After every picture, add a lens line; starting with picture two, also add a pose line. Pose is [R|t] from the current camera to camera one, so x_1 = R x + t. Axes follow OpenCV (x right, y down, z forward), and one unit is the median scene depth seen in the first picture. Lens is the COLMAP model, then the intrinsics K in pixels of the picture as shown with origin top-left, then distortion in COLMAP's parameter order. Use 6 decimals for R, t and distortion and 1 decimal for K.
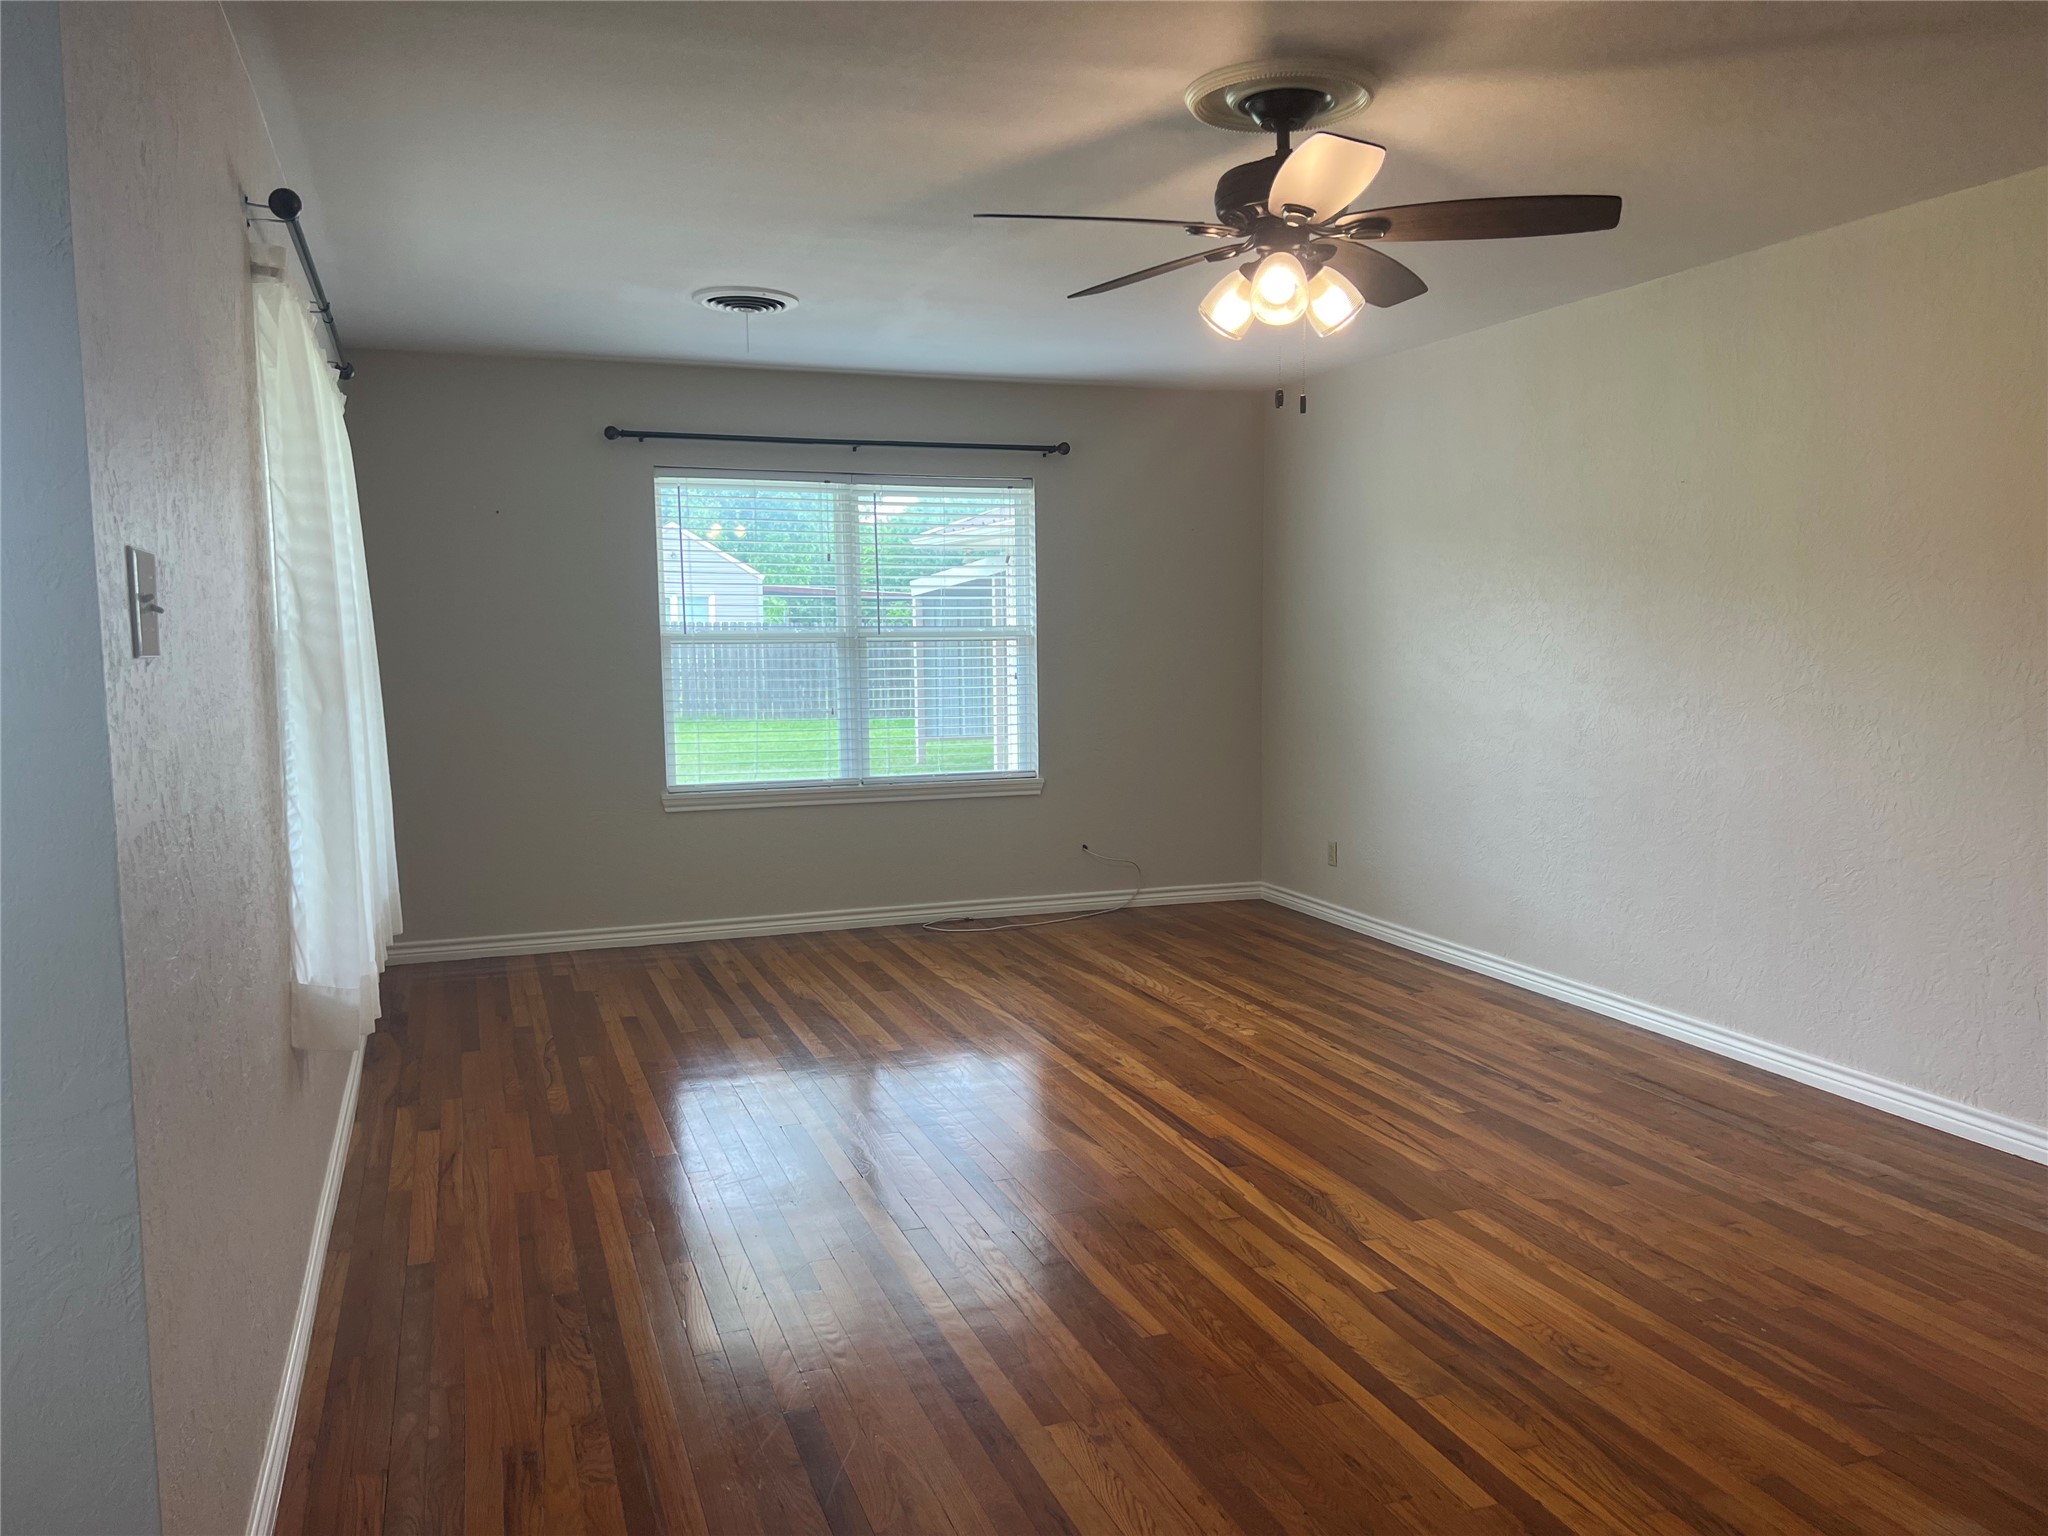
lens RADIAL K [[1540.3, 0, 1025.1], [0, 1540.3, 771.1], [0, 0, 1]] dist [0.042181, -0.048415]
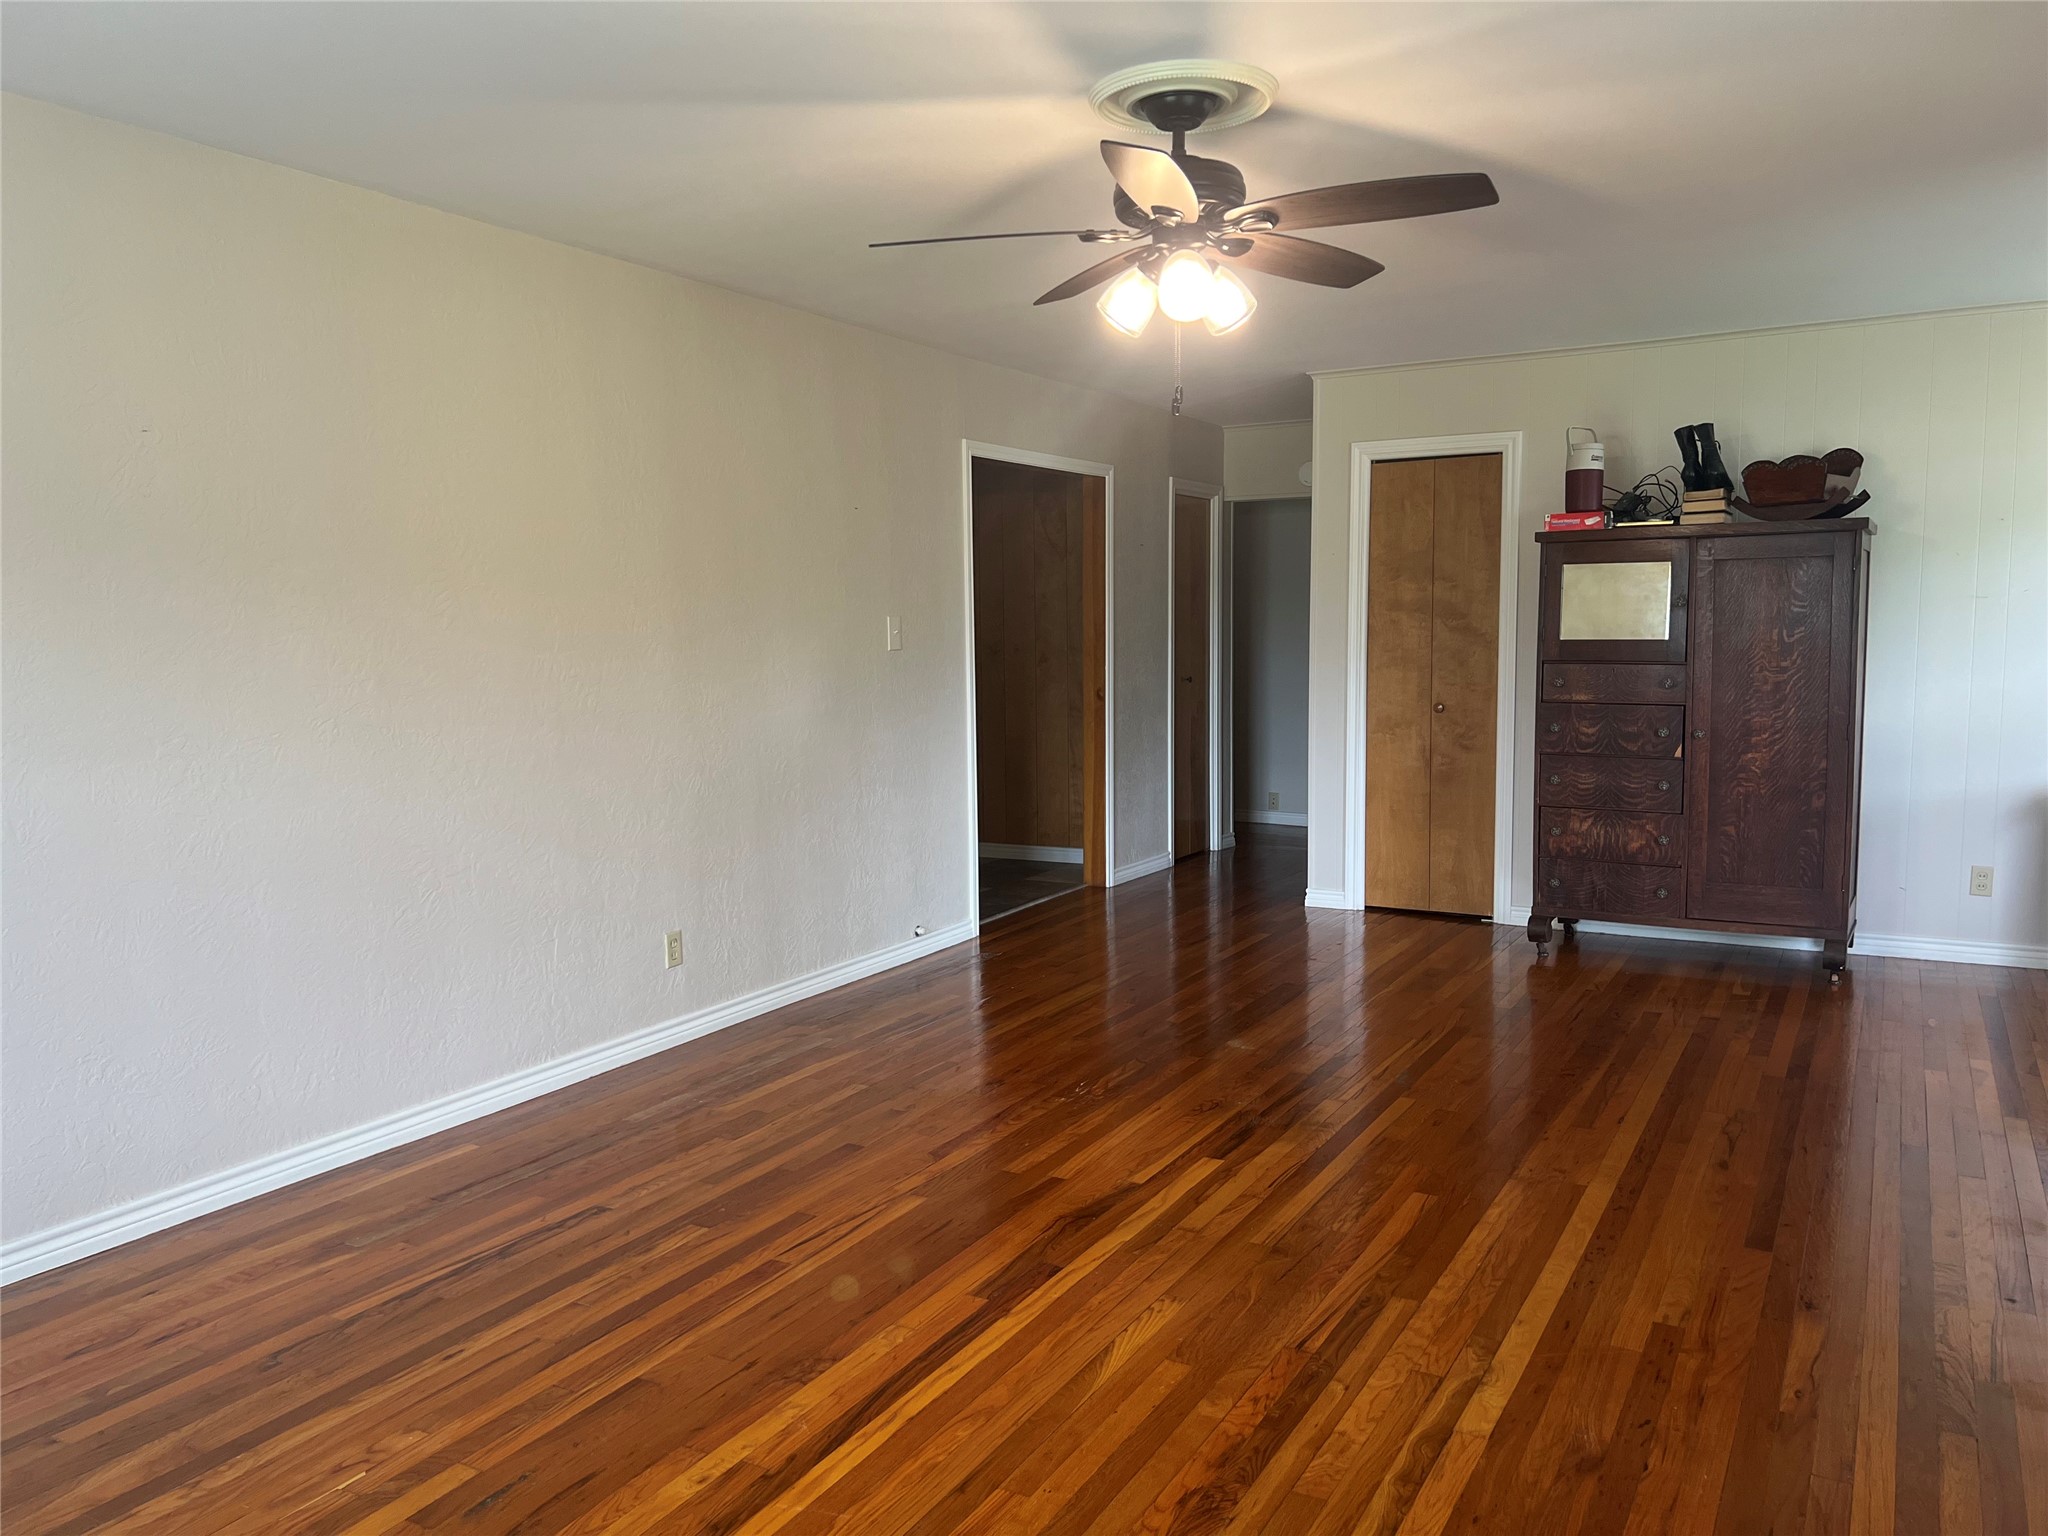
lens RADIAL K [[1540.3, 0, 1024.5], [0, 1540.3, 763.9], [0, 0, 1]] dist [0.042181, -0.048415]
pose [[-0.651150, -0.052177, 0.757153, -0.432016], [0.091682, 0.984920, 0.146719, -0.122961], [-0.753391, 0.164954, -0.636547, 1.377979]]
